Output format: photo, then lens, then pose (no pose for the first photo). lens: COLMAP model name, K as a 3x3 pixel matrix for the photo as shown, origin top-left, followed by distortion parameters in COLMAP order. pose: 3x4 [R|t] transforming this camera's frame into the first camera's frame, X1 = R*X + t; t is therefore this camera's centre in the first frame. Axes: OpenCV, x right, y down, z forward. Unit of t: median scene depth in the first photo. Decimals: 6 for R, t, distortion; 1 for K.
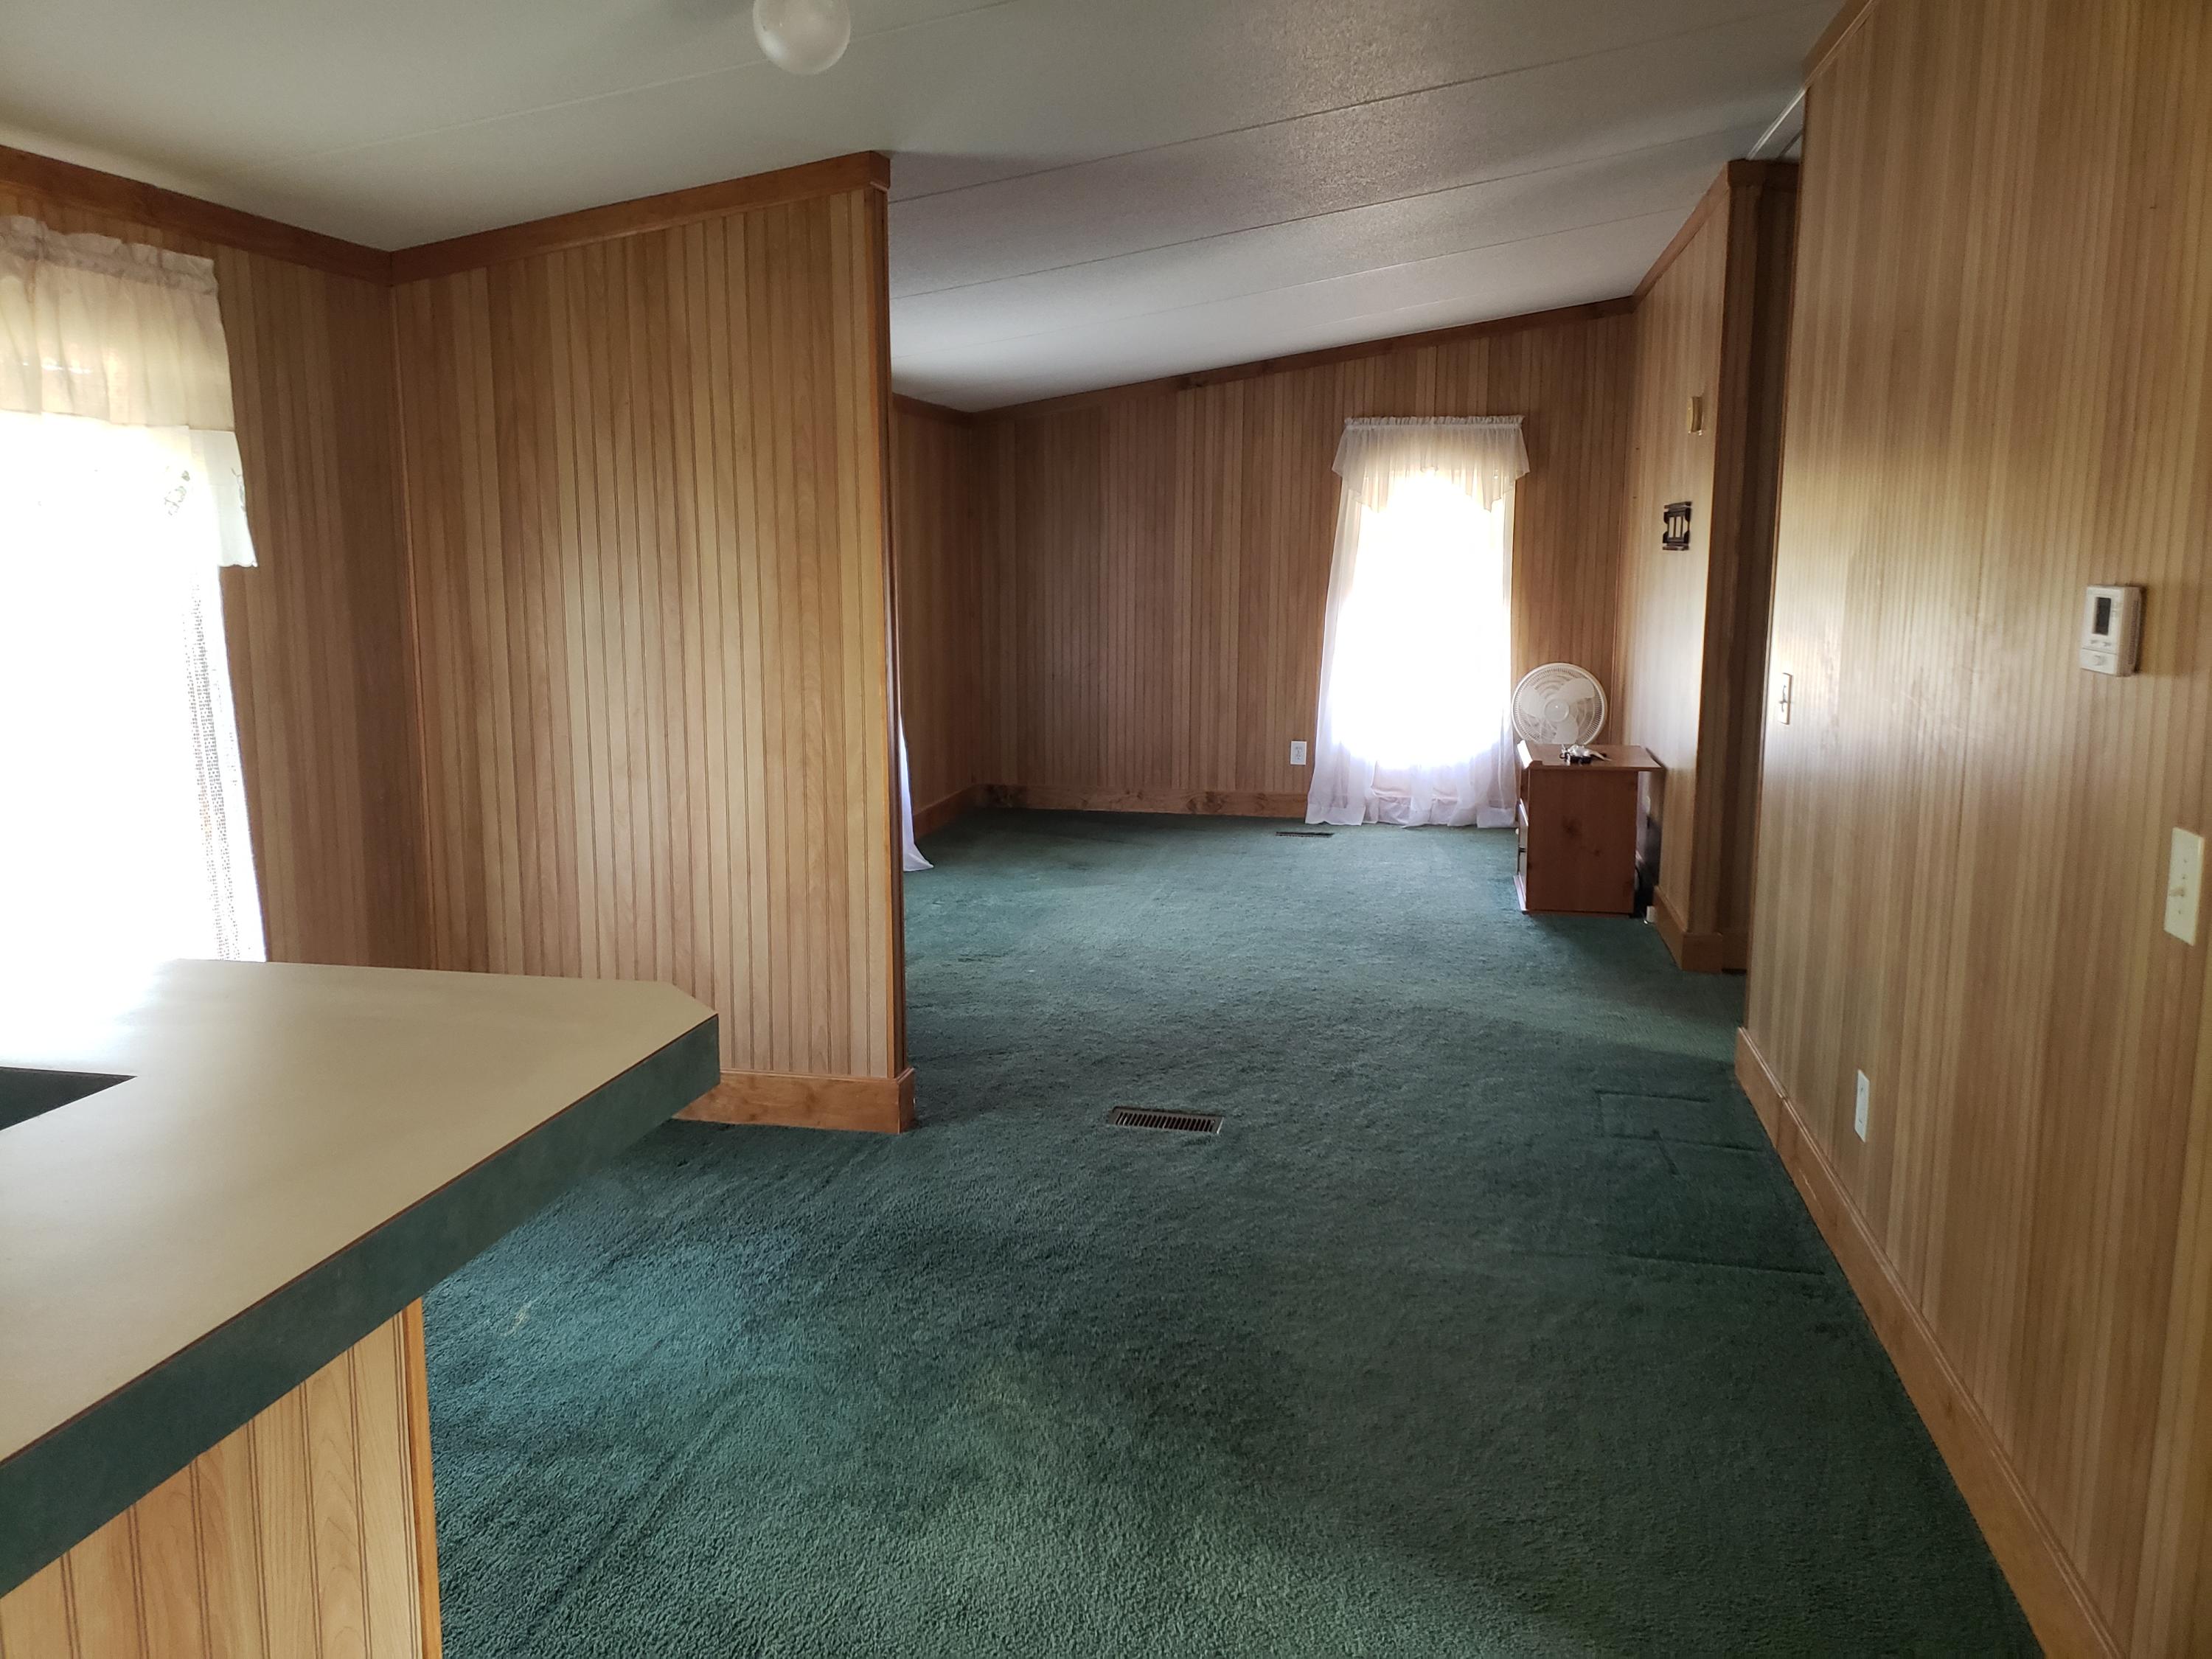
lens RADIAL K [[1761.7, 0, 1106.0], [0, 1761.7, 829.5], [0, 0, 1]] dist [-0.000343, 0.004455]
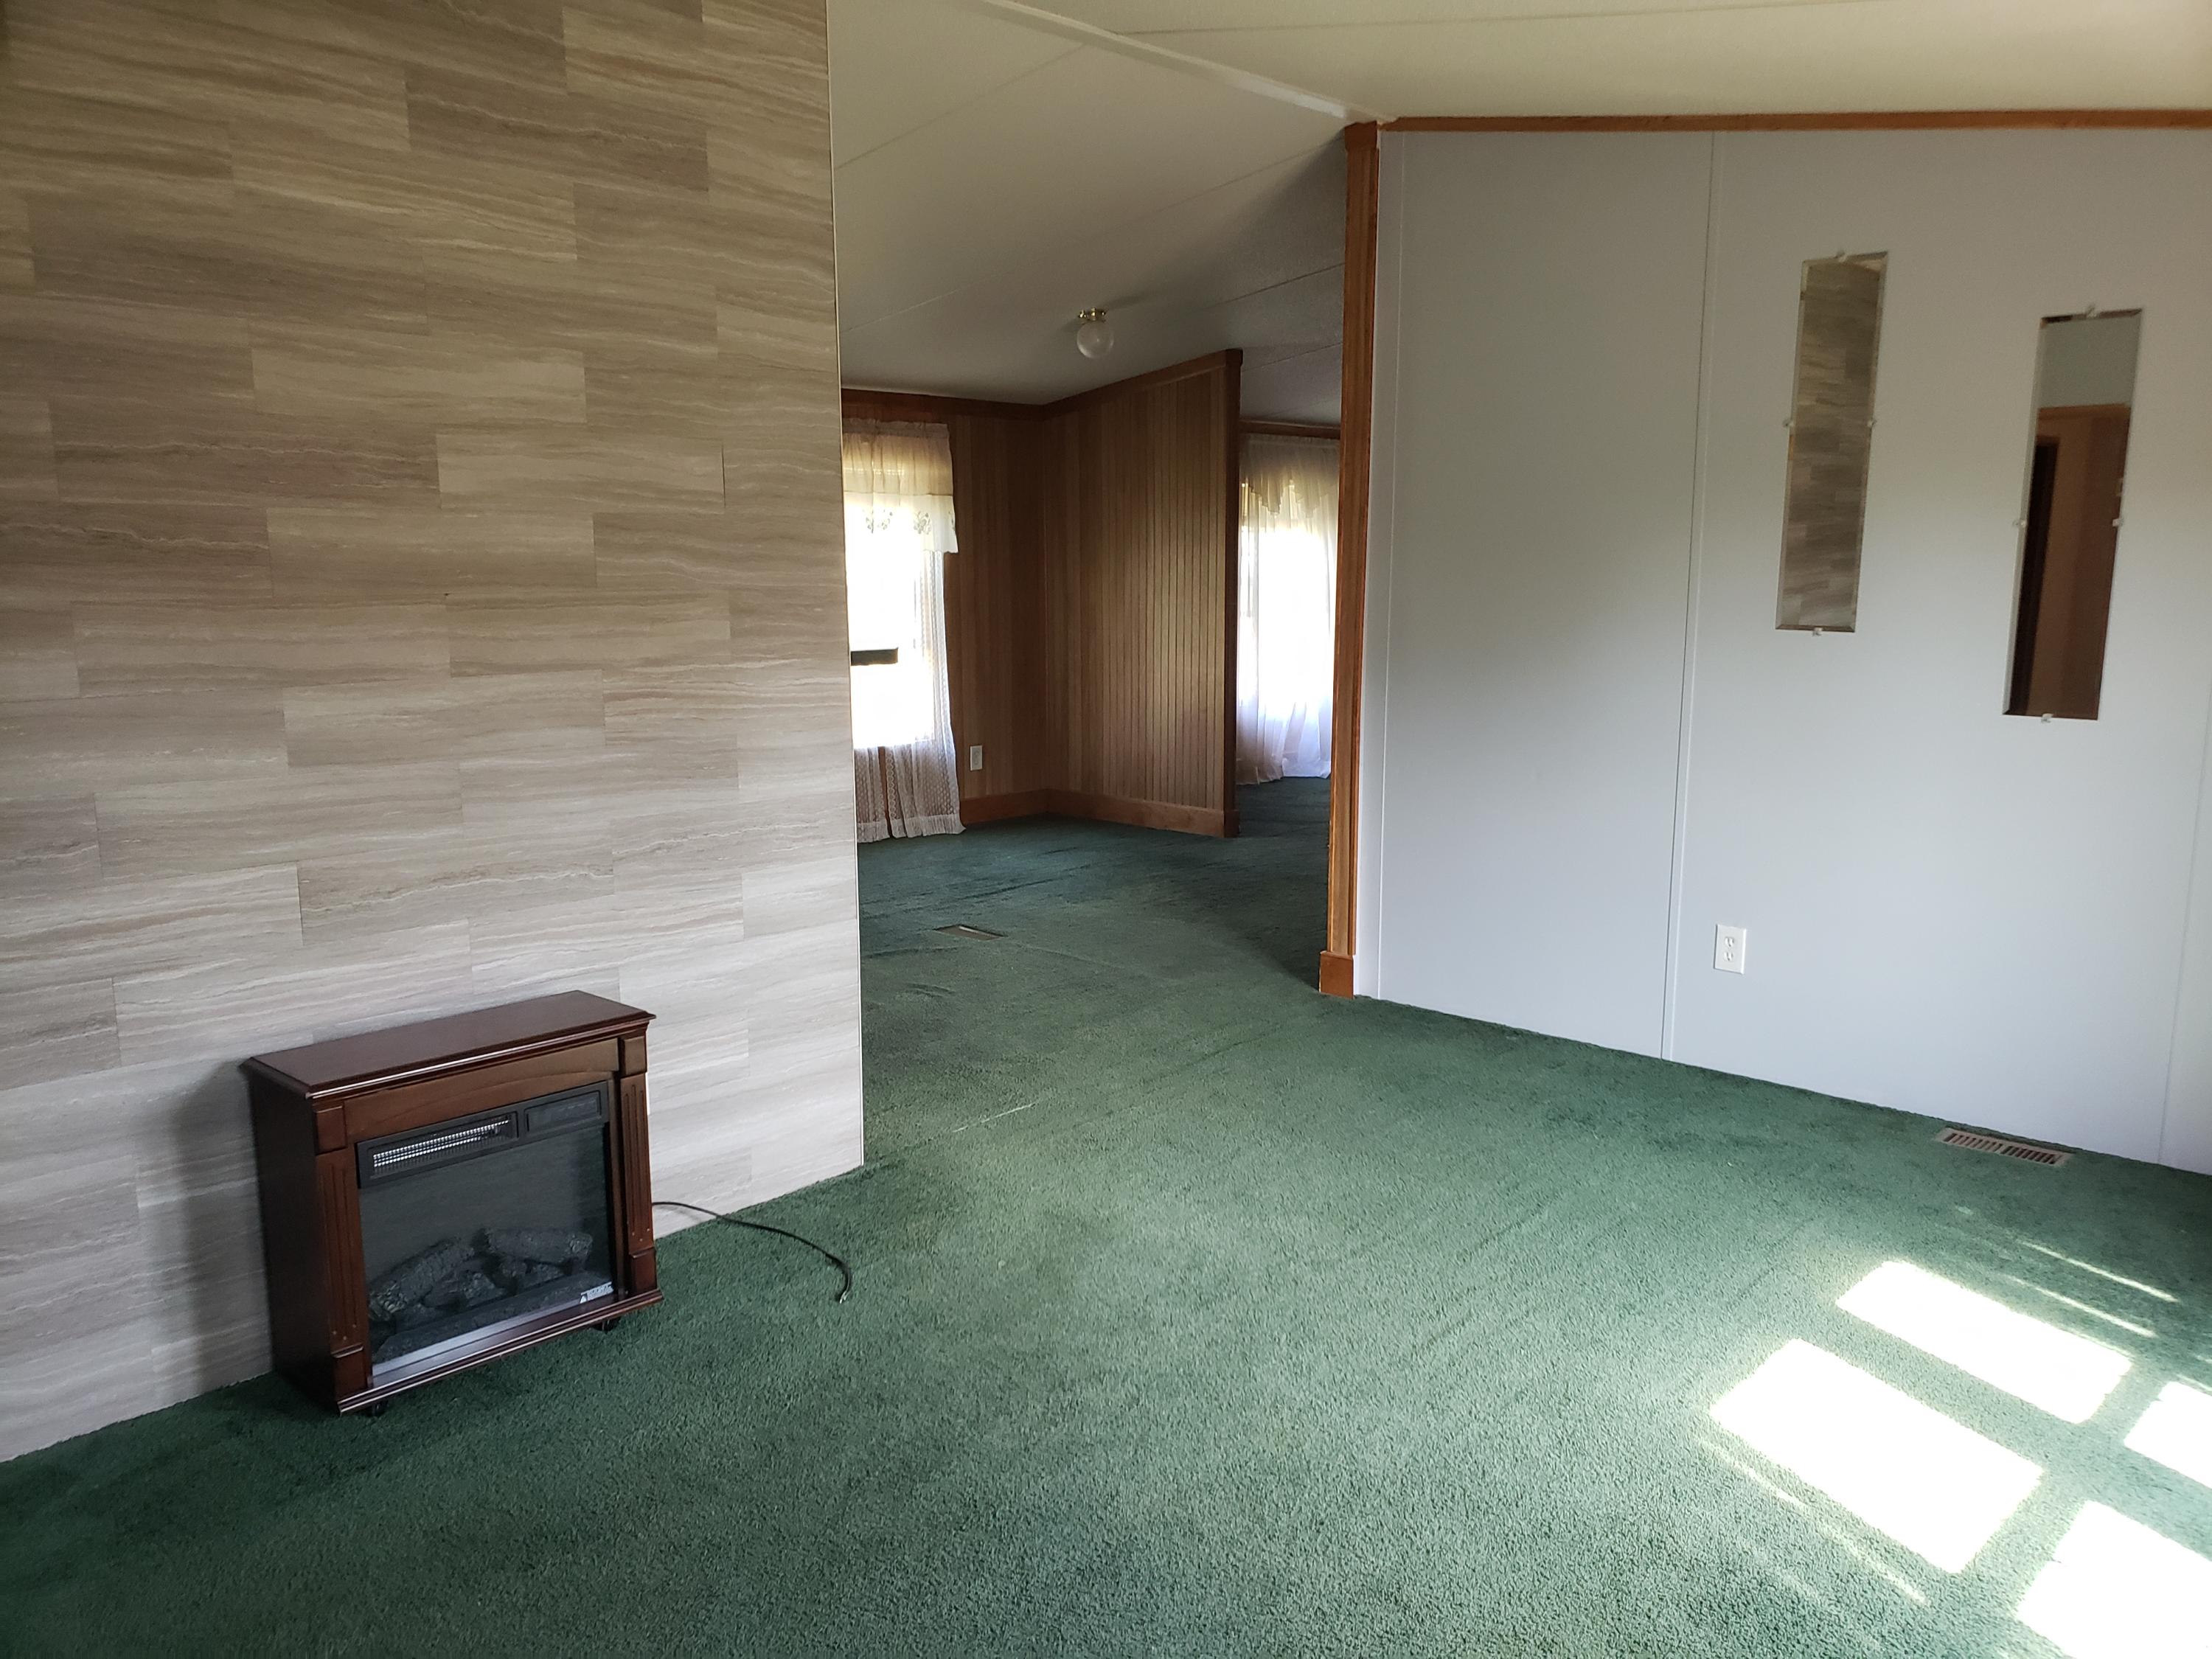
lens RADIAL K [[1665.7, 0, 1106.0], [0, 1665.7, 829.5], [0, 0, 1]] dist [-0.000937, -0.001376]
pose [[0.856245, 0.086936, -0.509203, 0.846175], [-0.081752, 0.996119, 0.032599, 0.129142], [0.510061, 0.013715, 0.860029, -0.797789]]
